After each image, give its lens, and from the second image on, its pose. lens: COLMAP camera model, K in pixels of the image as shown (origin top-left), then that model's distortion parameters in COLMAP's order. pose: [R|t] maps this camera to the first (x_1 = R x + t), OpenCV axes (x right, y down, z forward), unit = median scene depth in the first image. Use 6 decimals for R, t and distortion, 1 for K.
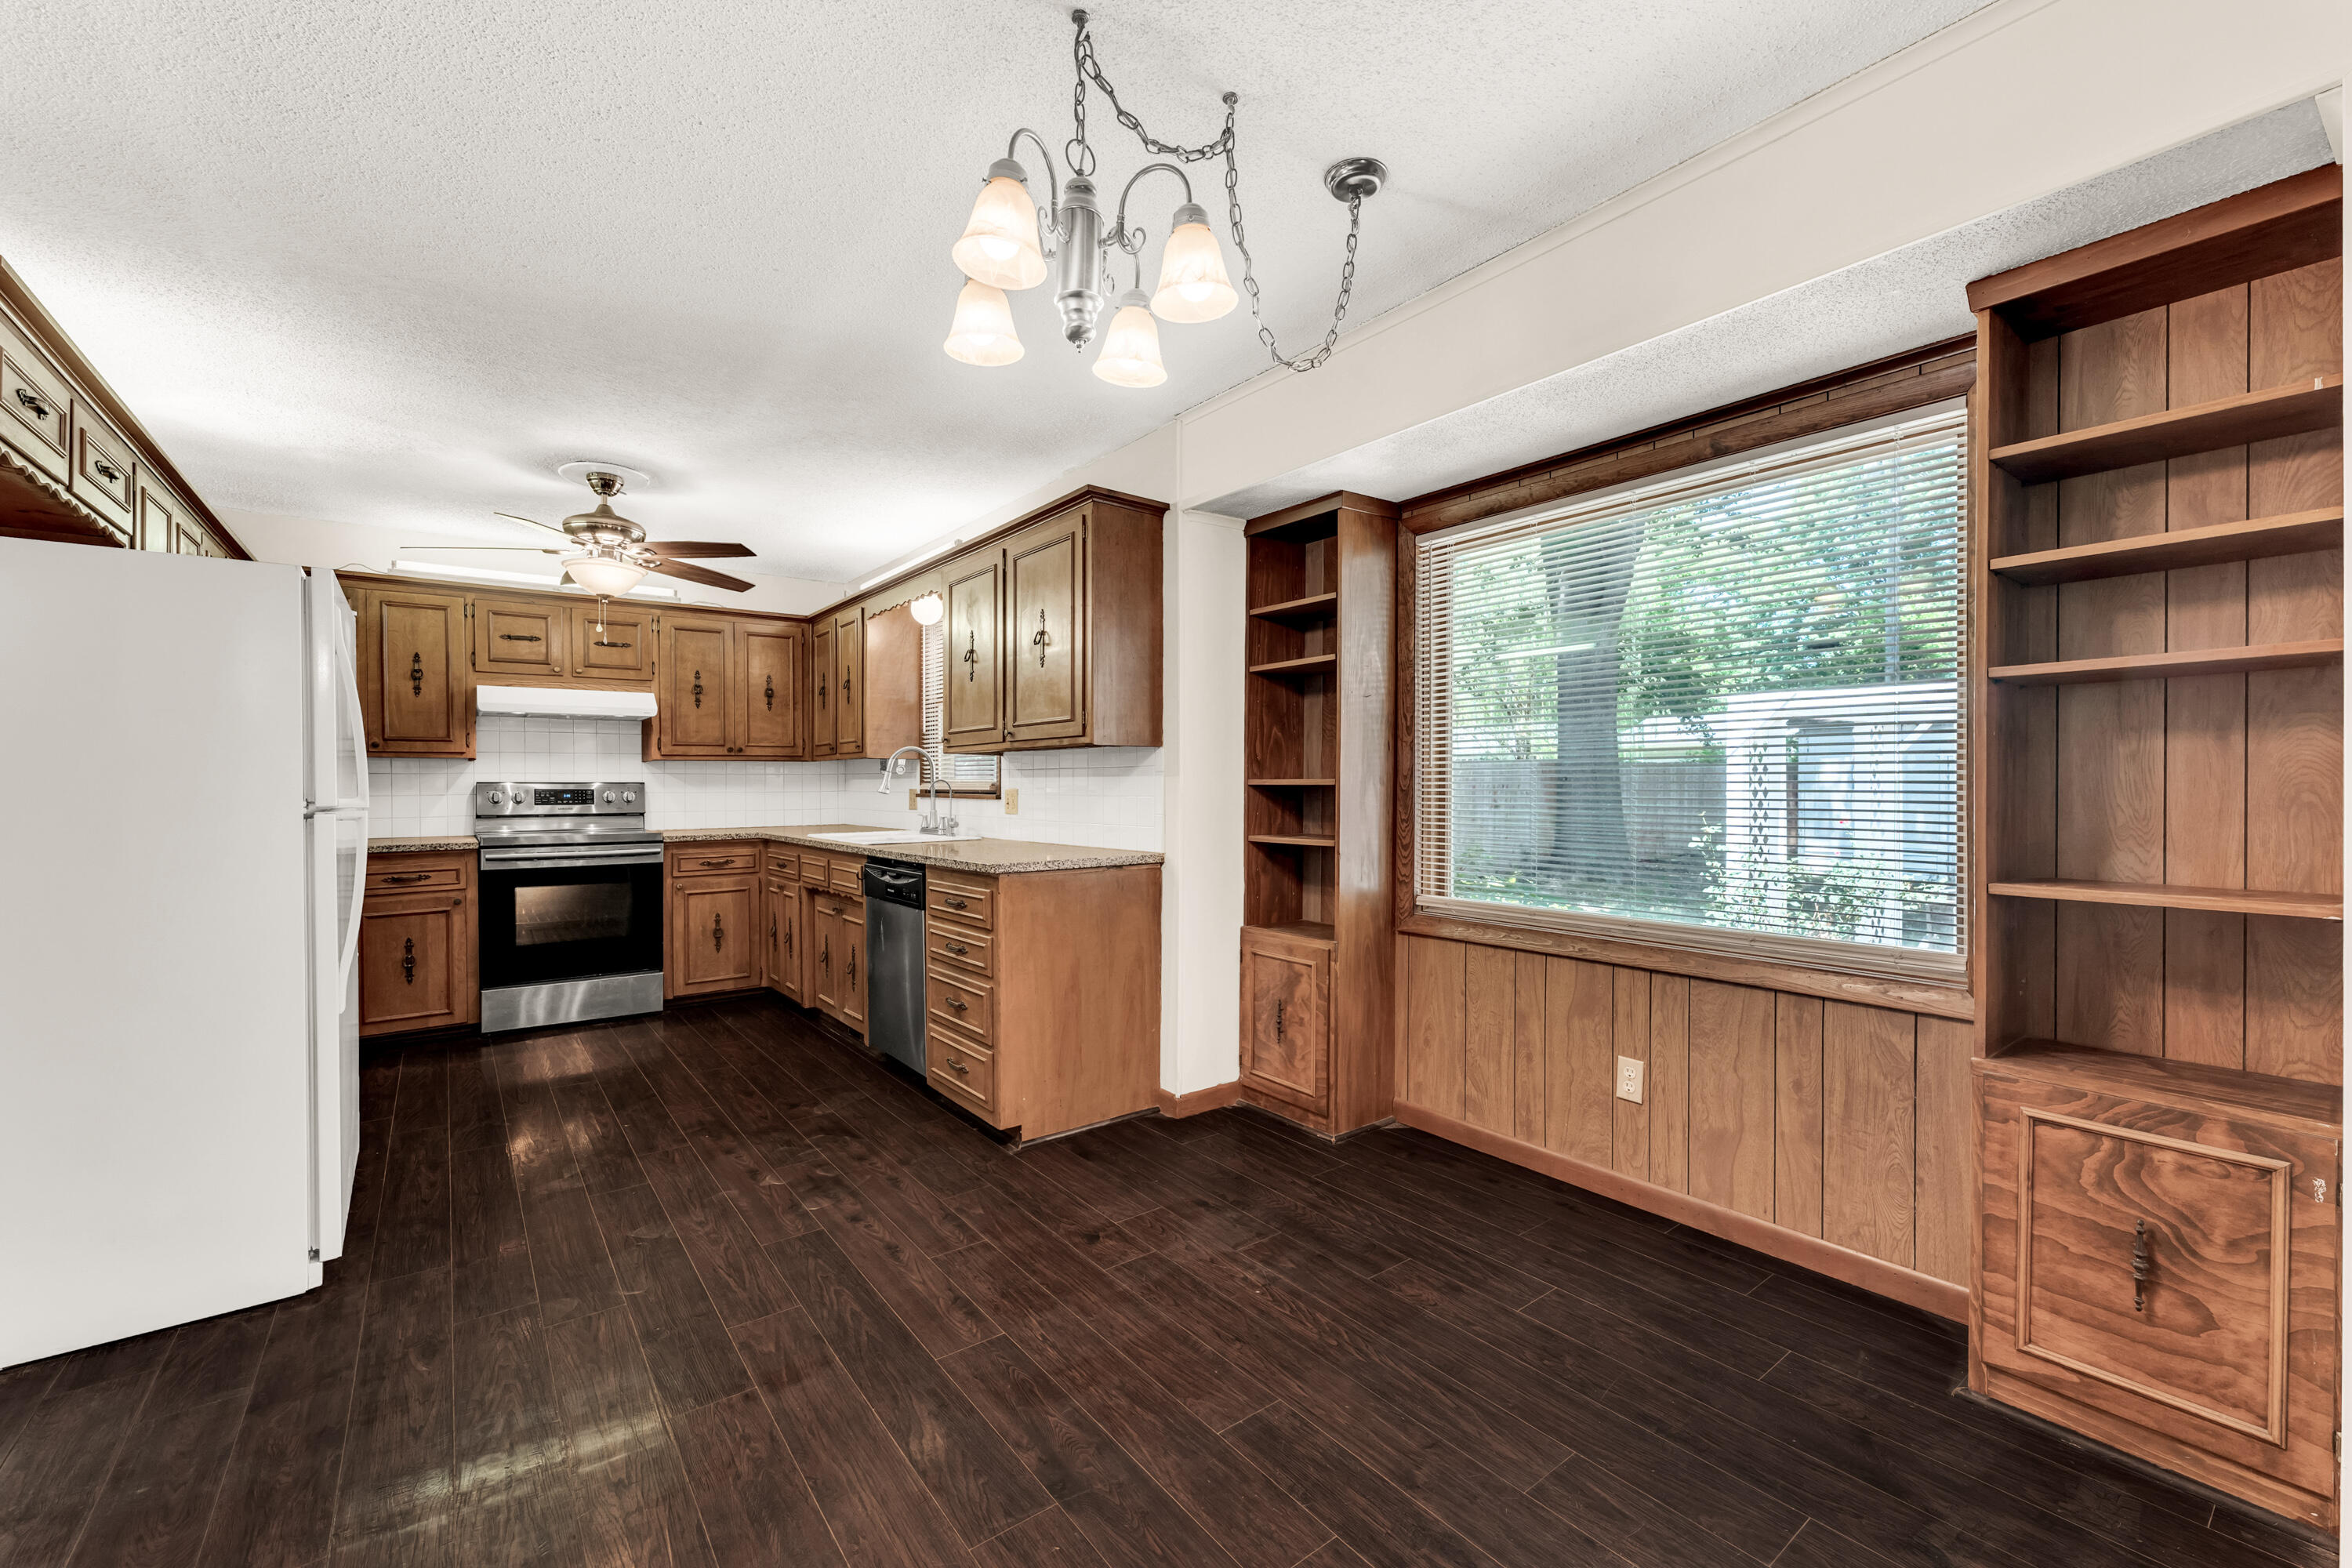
lens RADIAL K [[947.7, 0, 1124.0], [0, 947.7, 780.8], [0, 0, 1]] dist [0.004275, -0.001560]
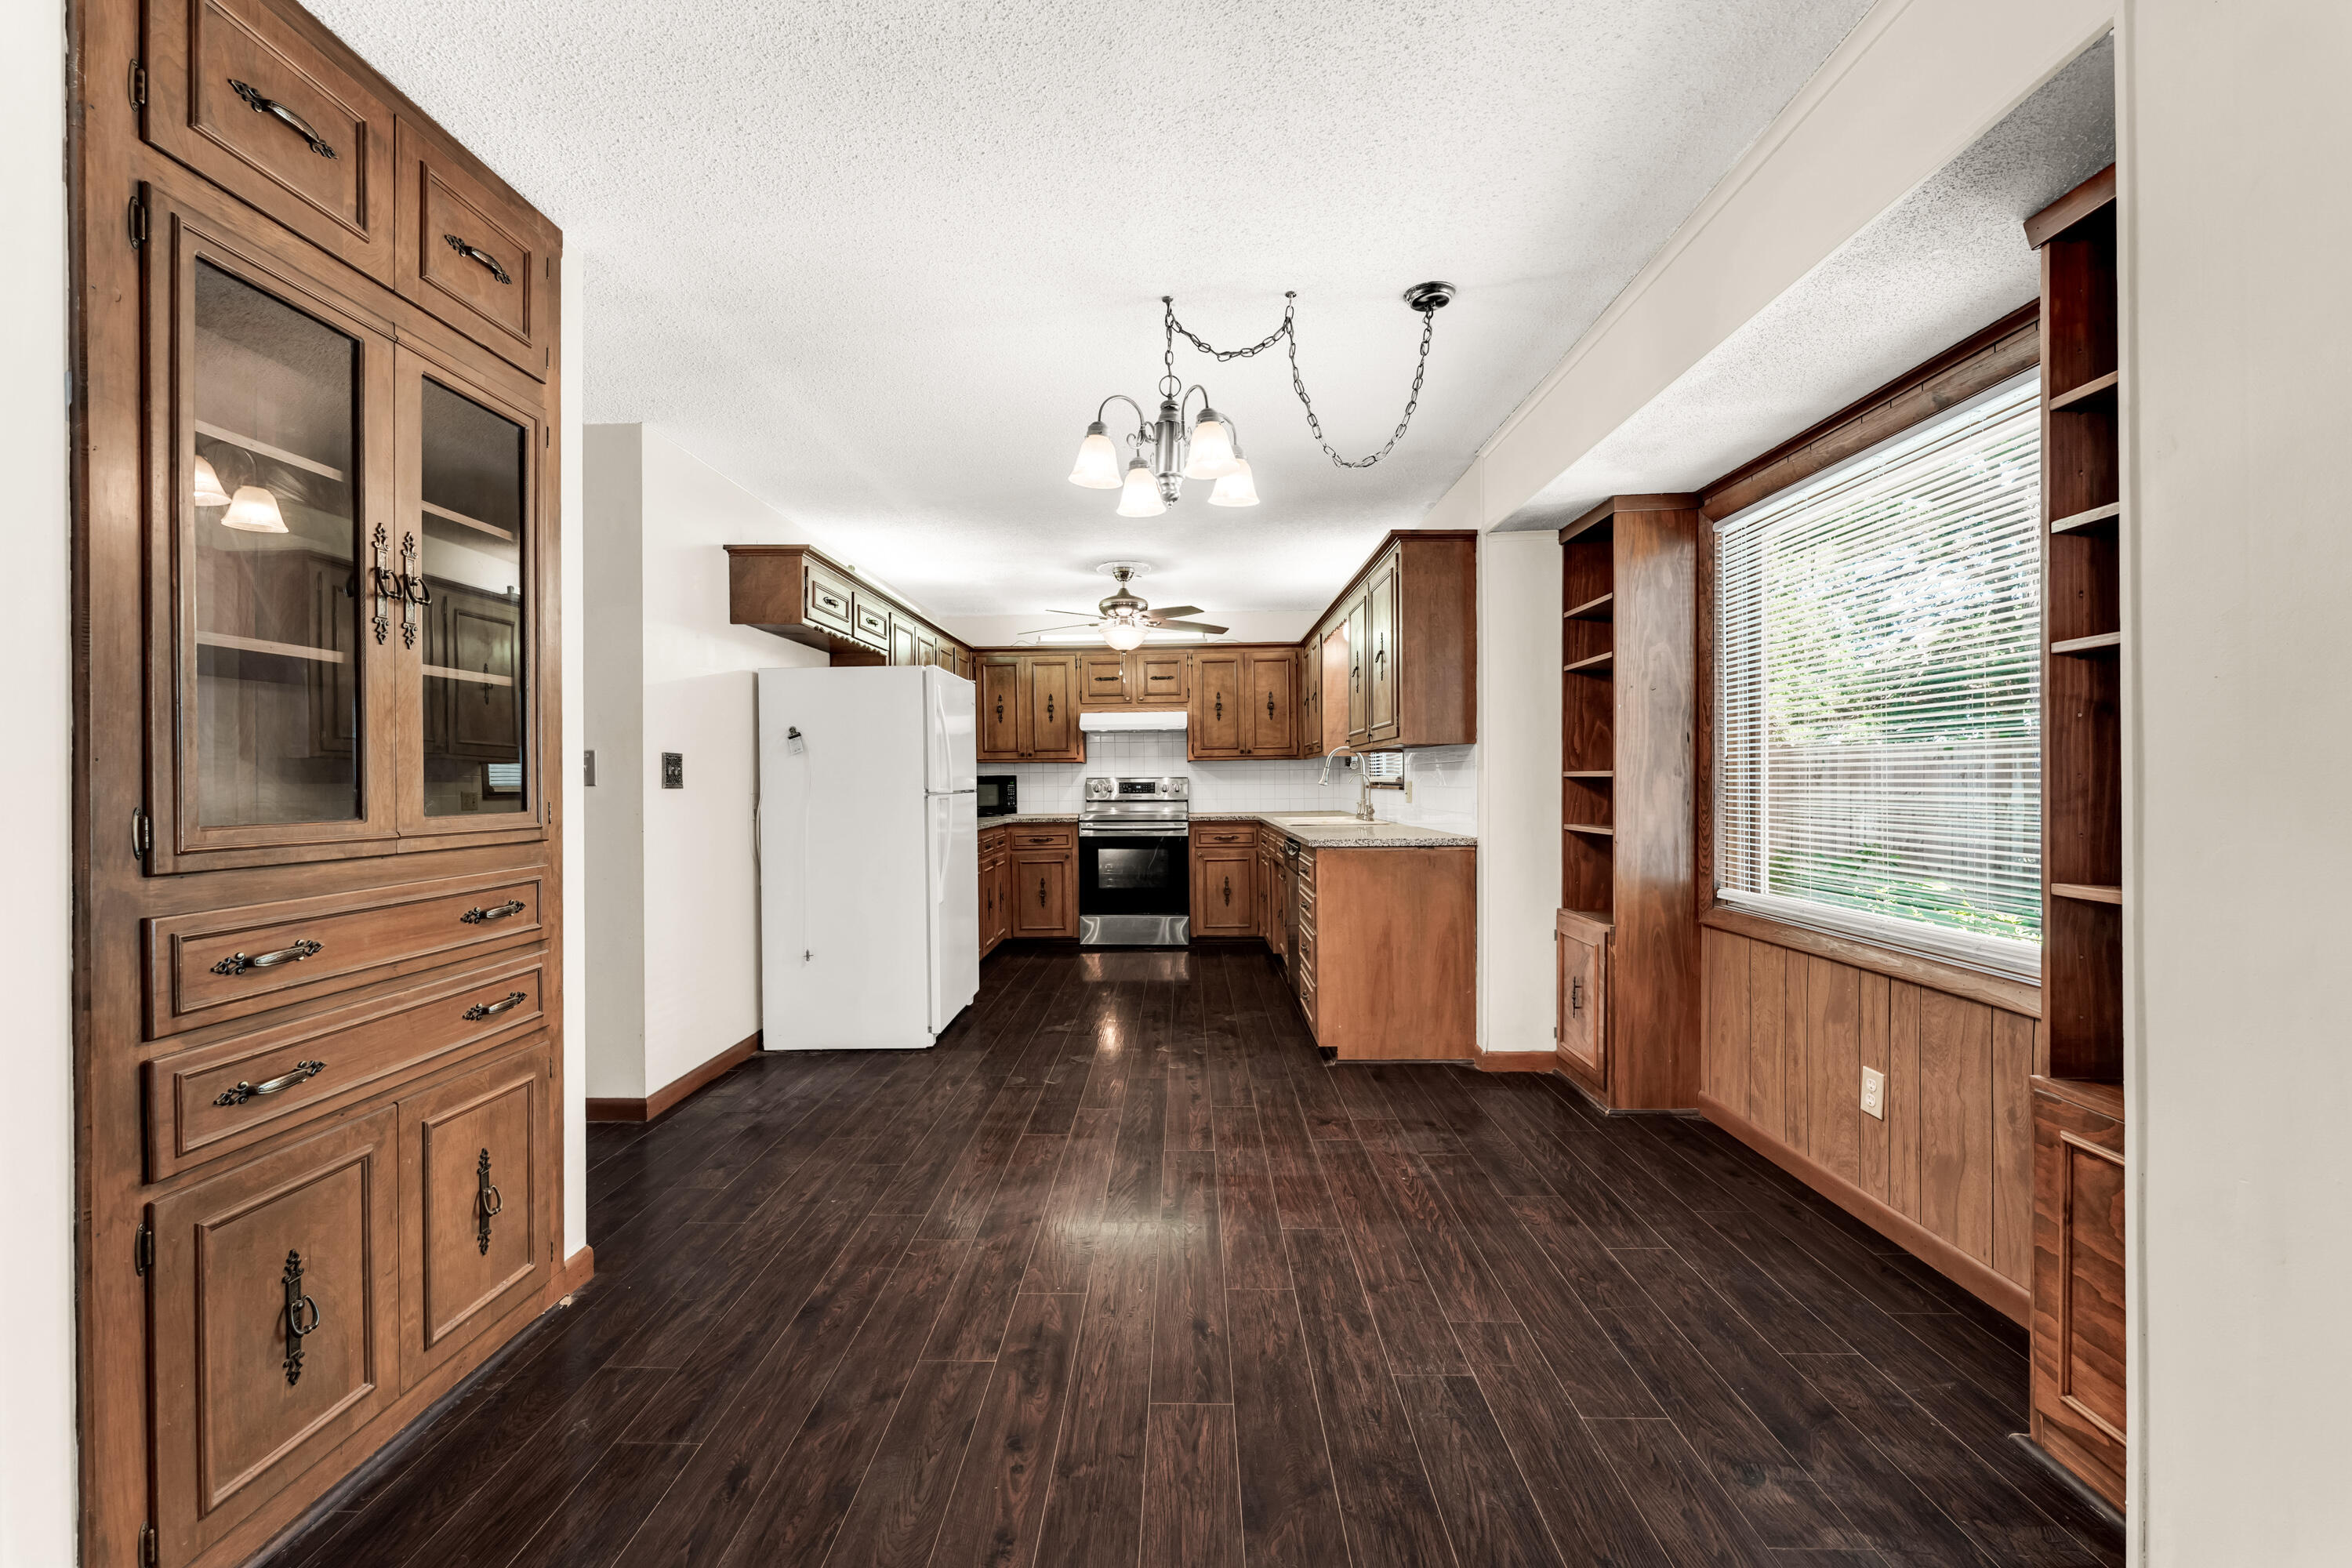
lens RADIAL K [[947.7, 0, 1156.0], [0, 947.7, 775.2], [0, 0, 1]] dist [0.004275, -0.001560]
pose [[0.782045, -0.007540, -0.623177, 0.403759], [0.009032, 0.999959, -0.000764, -0.000869], [0.623157, -0.005031, 0.782081, -0.115154]]
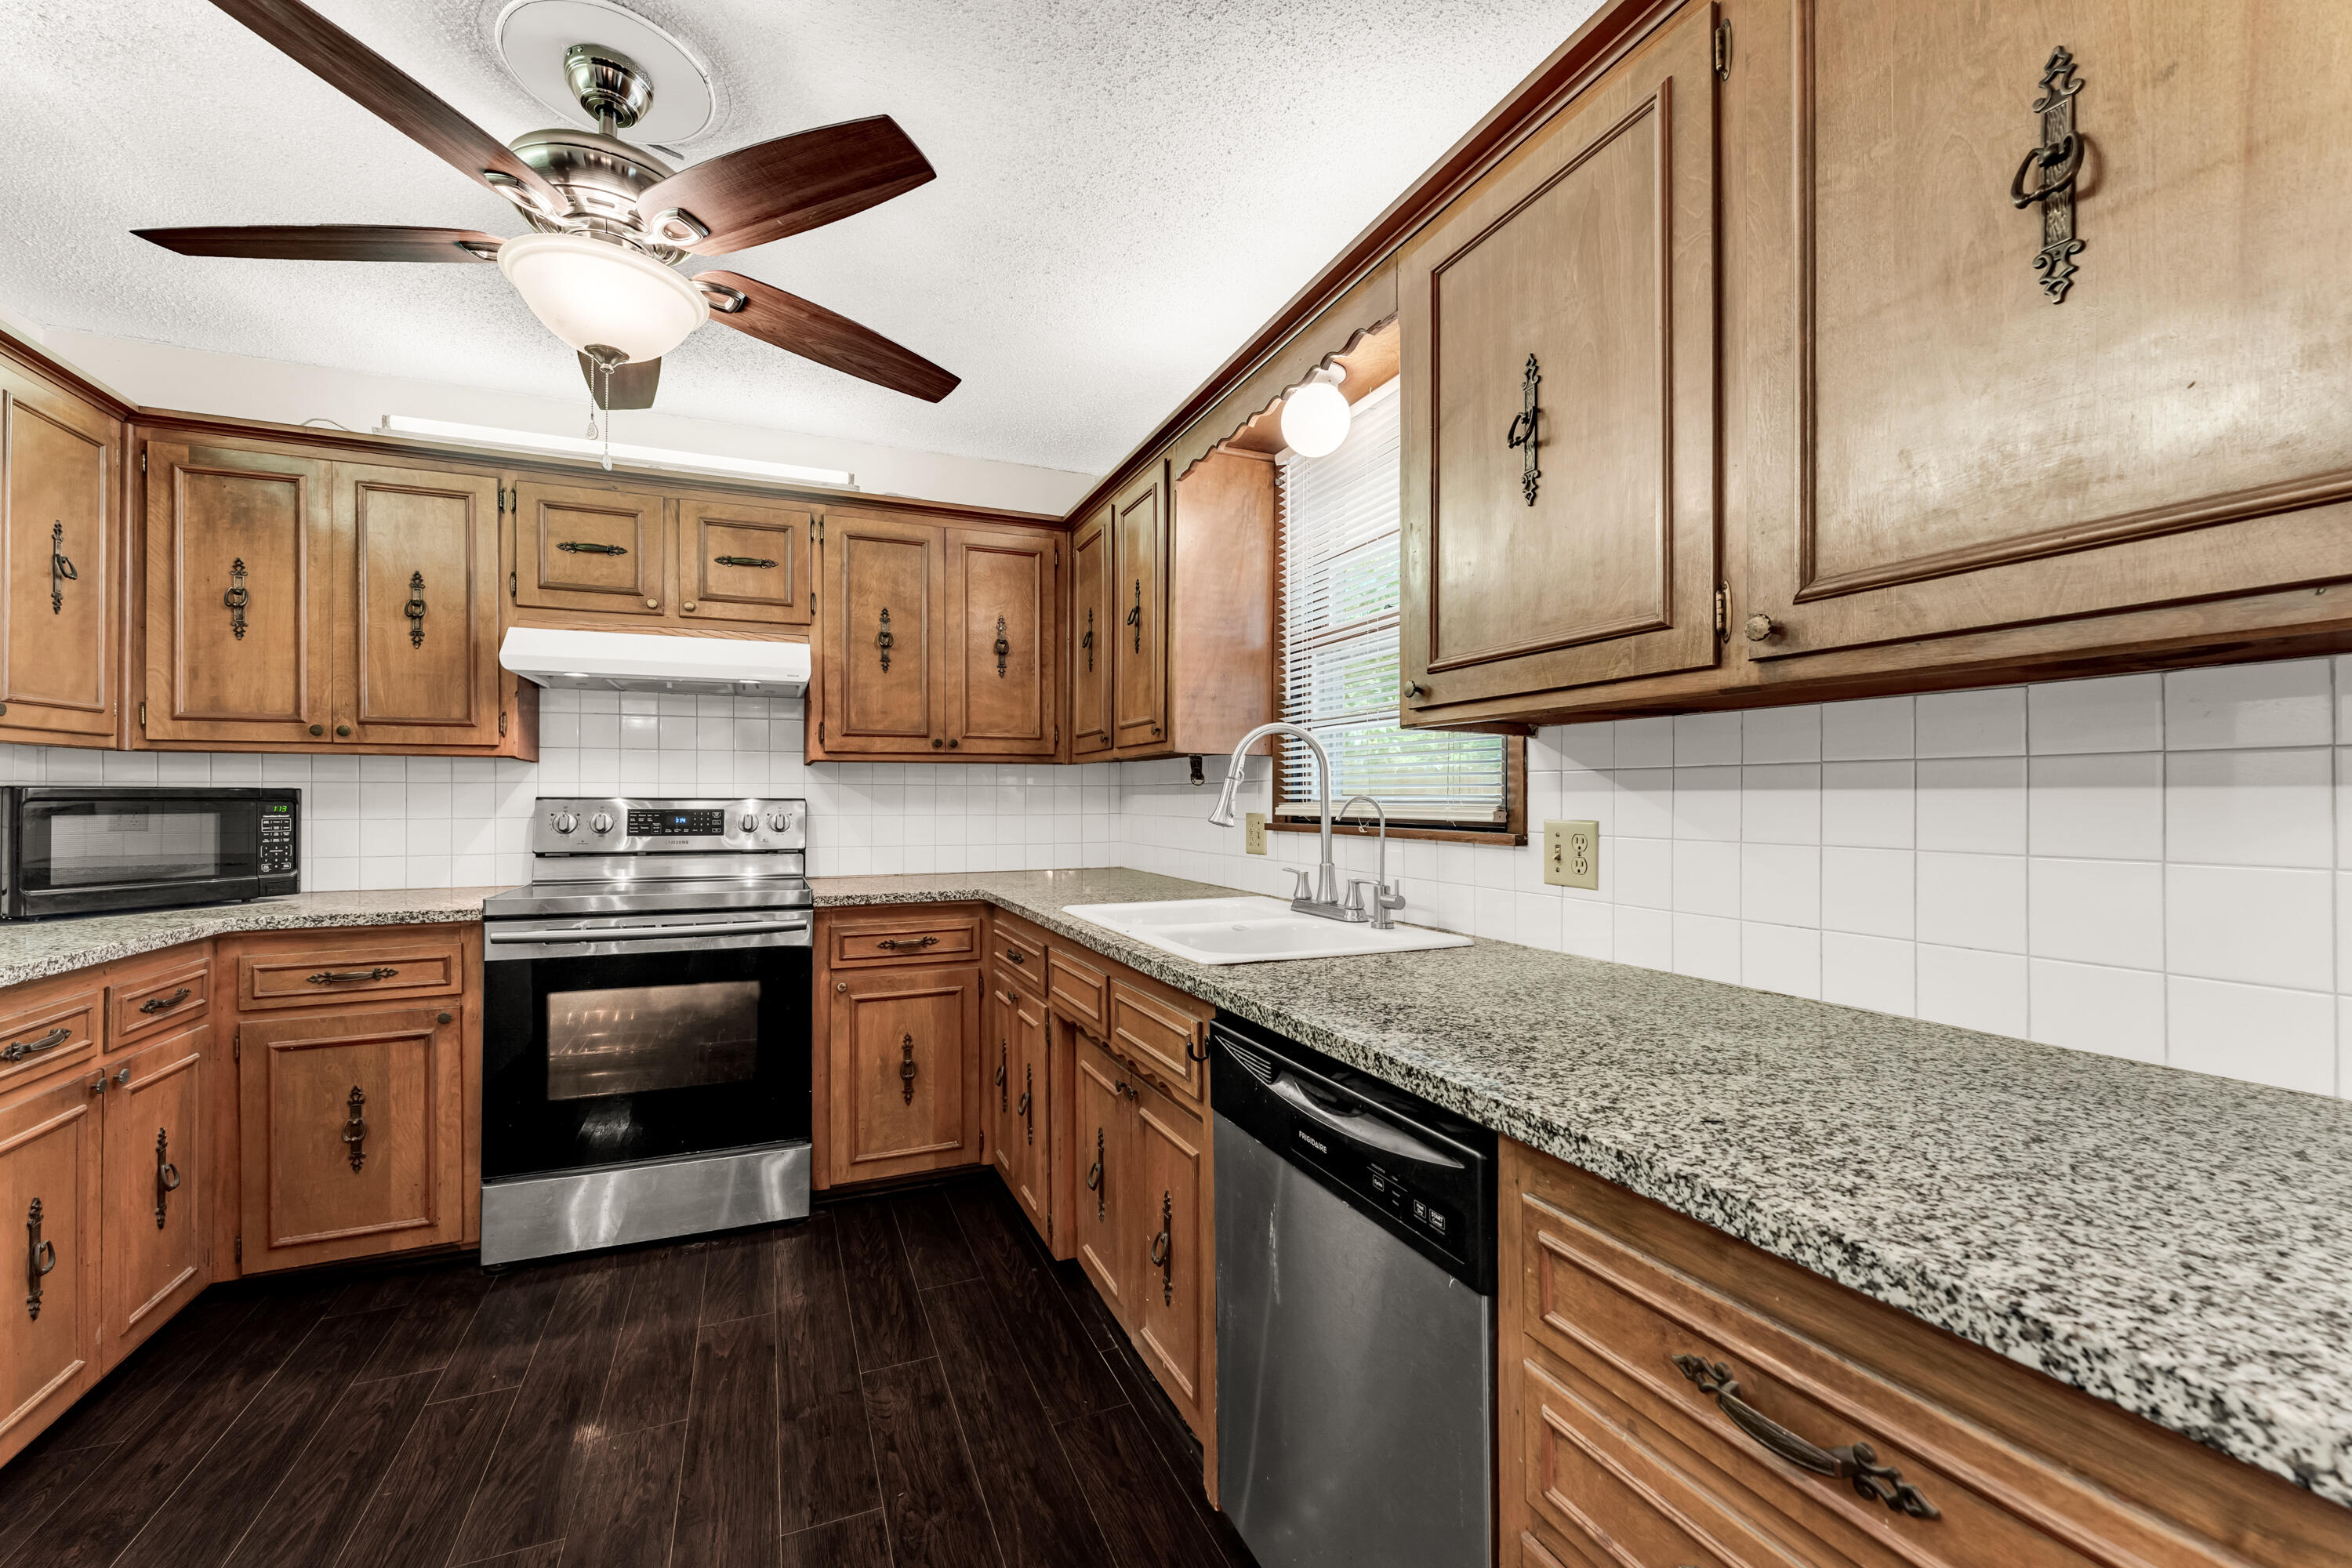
lens RADIAL K [[947.7, 0, 1168.8], [0, 947.7, 775.3], [0, 0, 1]] dist [0.004275, -0.001560]
pose [[0.978346, -0.000769, -0.206976, -0.208122], [-0.003758, 0.999762, -0.021480, -0.001423], [0.206943, 0.021793, 0.978110, 0.617547]]
